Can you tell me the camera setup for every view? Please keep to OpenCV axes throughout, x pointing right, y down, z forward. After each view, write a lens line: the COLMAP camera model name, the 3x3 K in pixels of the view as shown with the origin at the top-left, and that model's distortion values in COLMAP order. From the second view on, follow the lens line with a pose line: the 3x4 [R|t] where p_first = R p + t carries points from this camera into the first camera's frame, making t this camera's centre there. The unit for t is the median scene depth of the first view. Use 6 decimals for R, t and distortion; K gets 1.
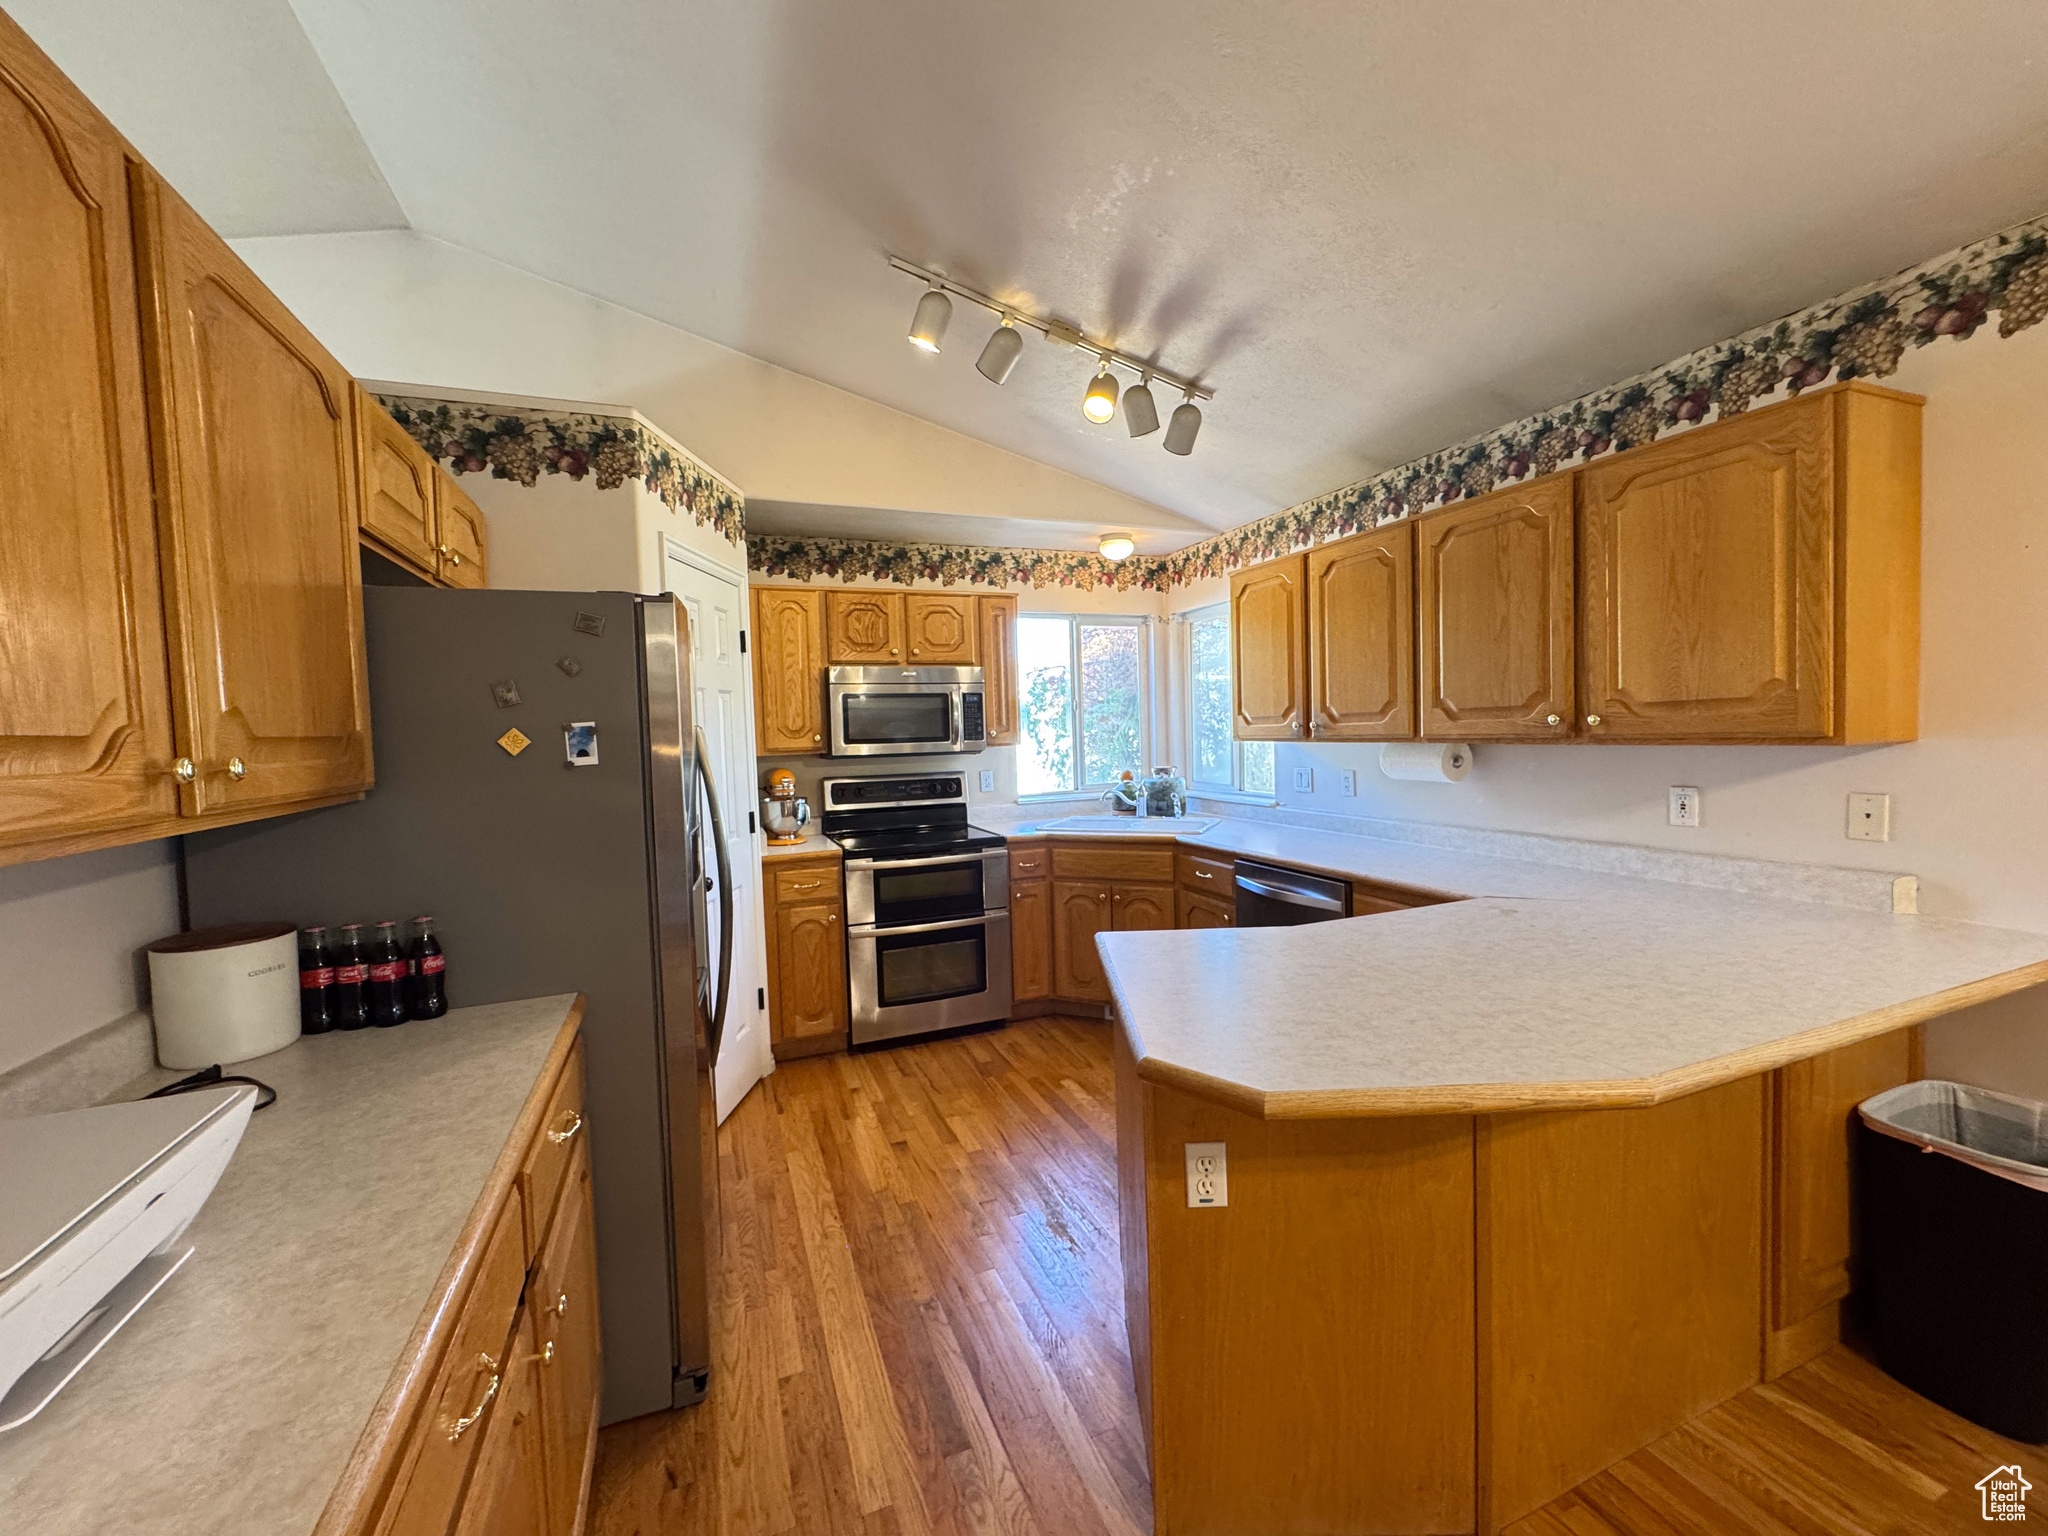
lens RADIAL K [[819.0, 0, 1026.2], [0, 819.0, 764.8], [0, 0, 1]] dist [-0.002770, 0.000330]
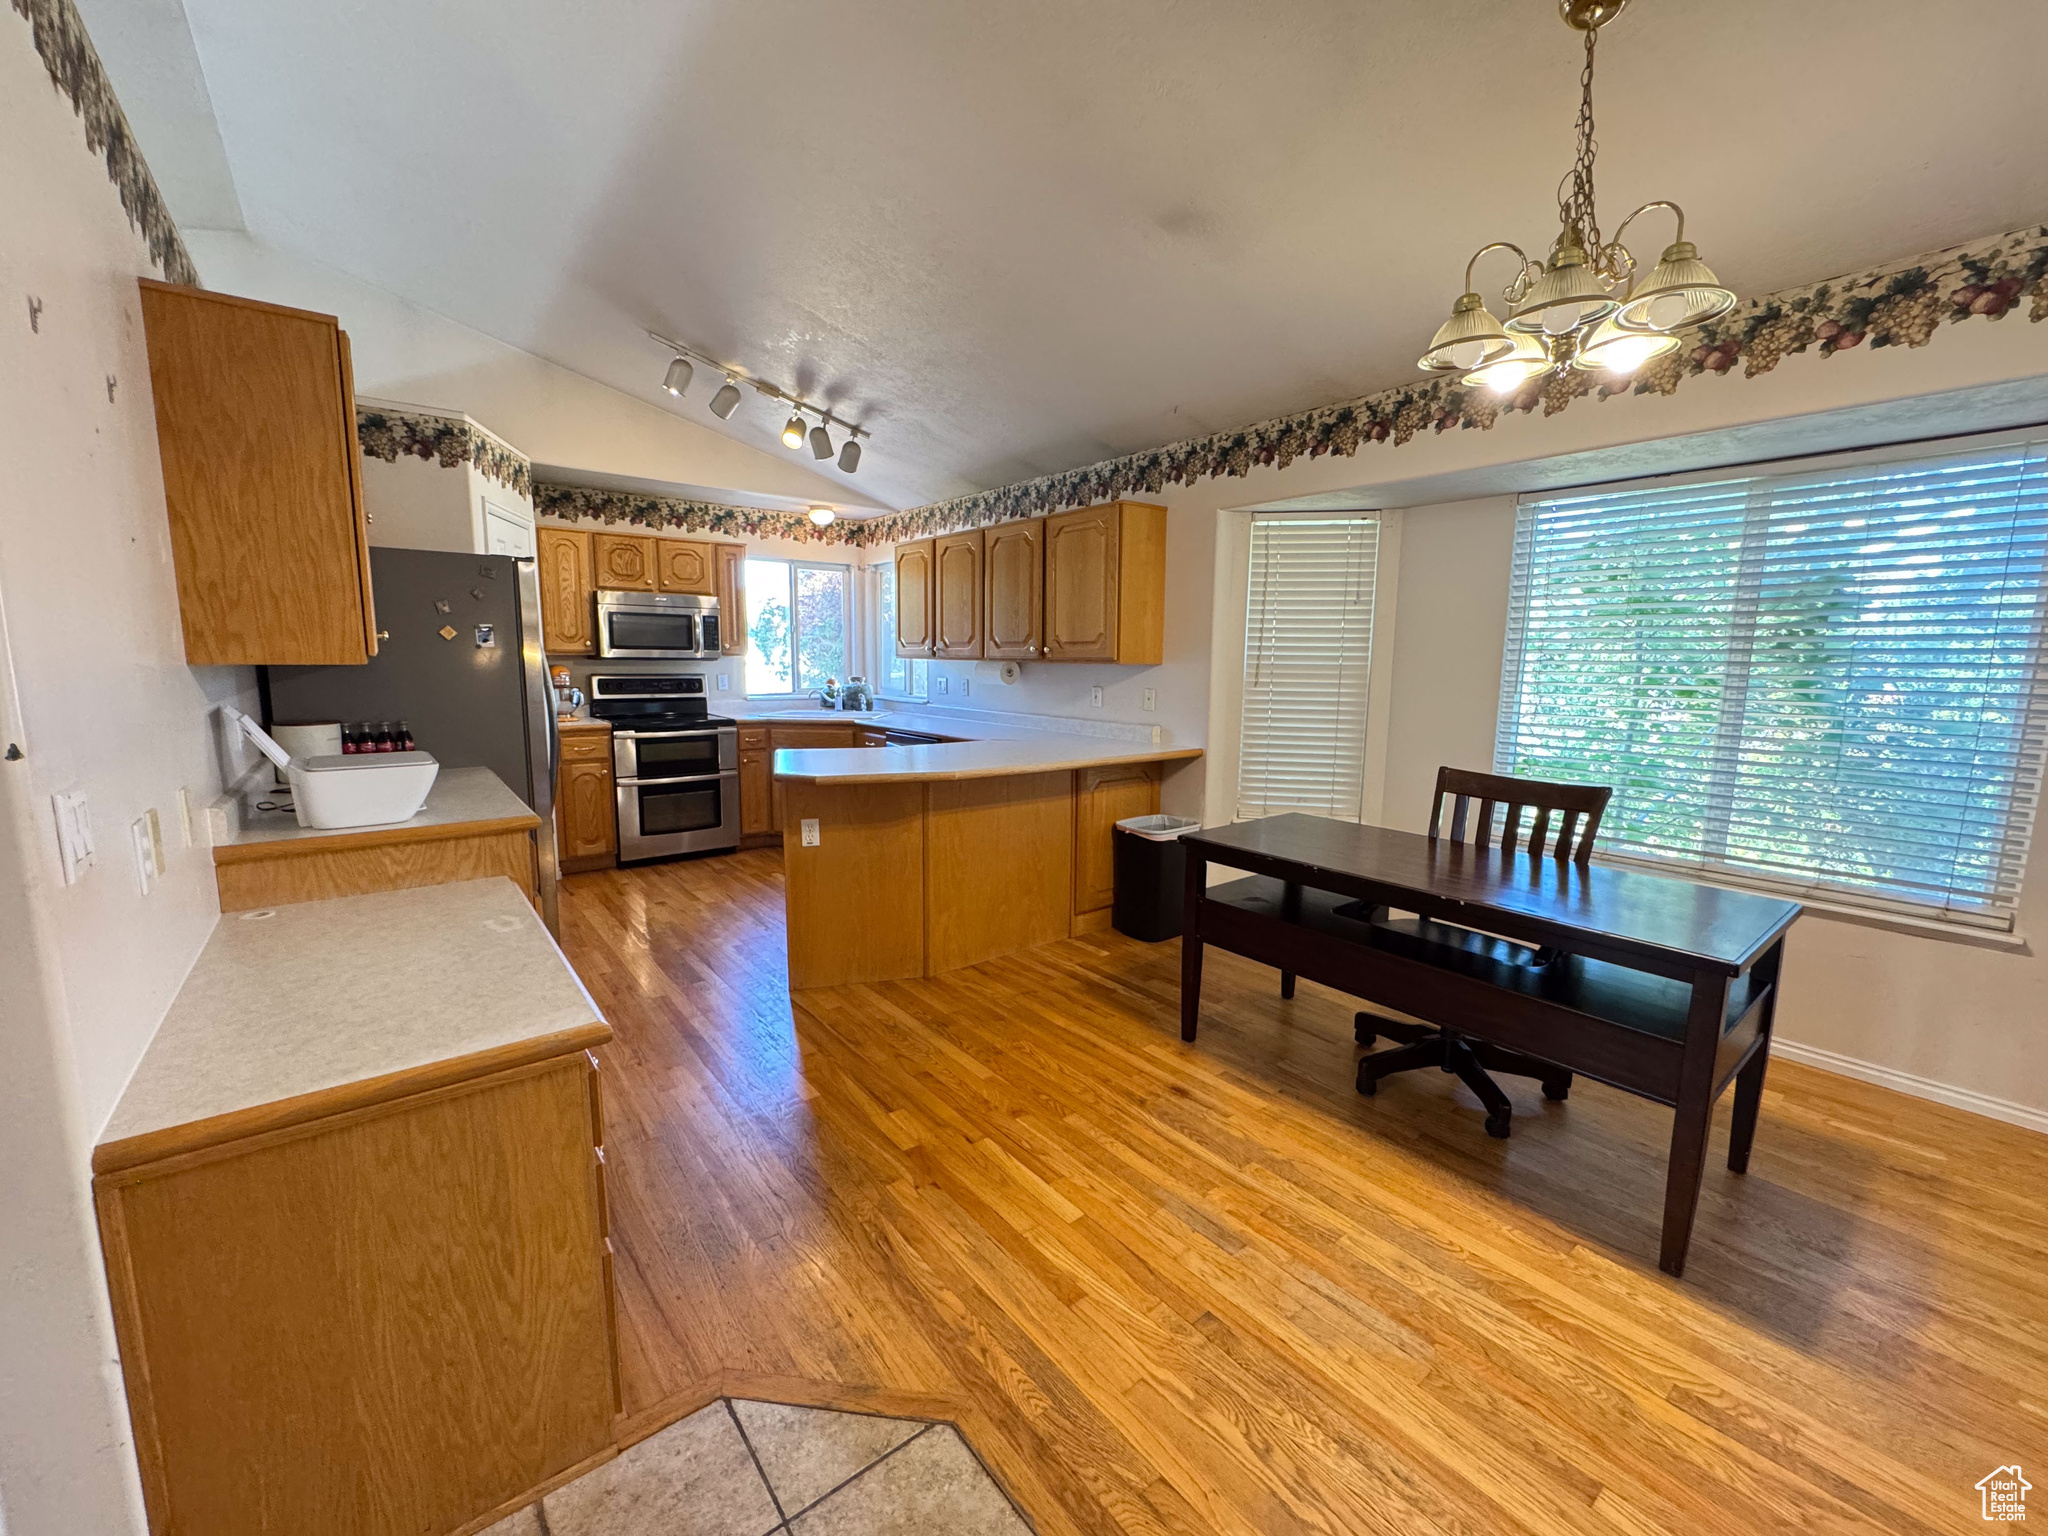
lens RADIAL K [[819.0, 0, 1026.9], [0, 819.0, 766.1], [0, 0, 1]] dist [-0.002770, 0.000330]
pose [[0.957411, 0.003381, 0.288708, 0.058926], [-0.028992, 0.996003, 0.084480, 0.040429], [-0.287268, -0.089252, 0.953683, -0.611064]]
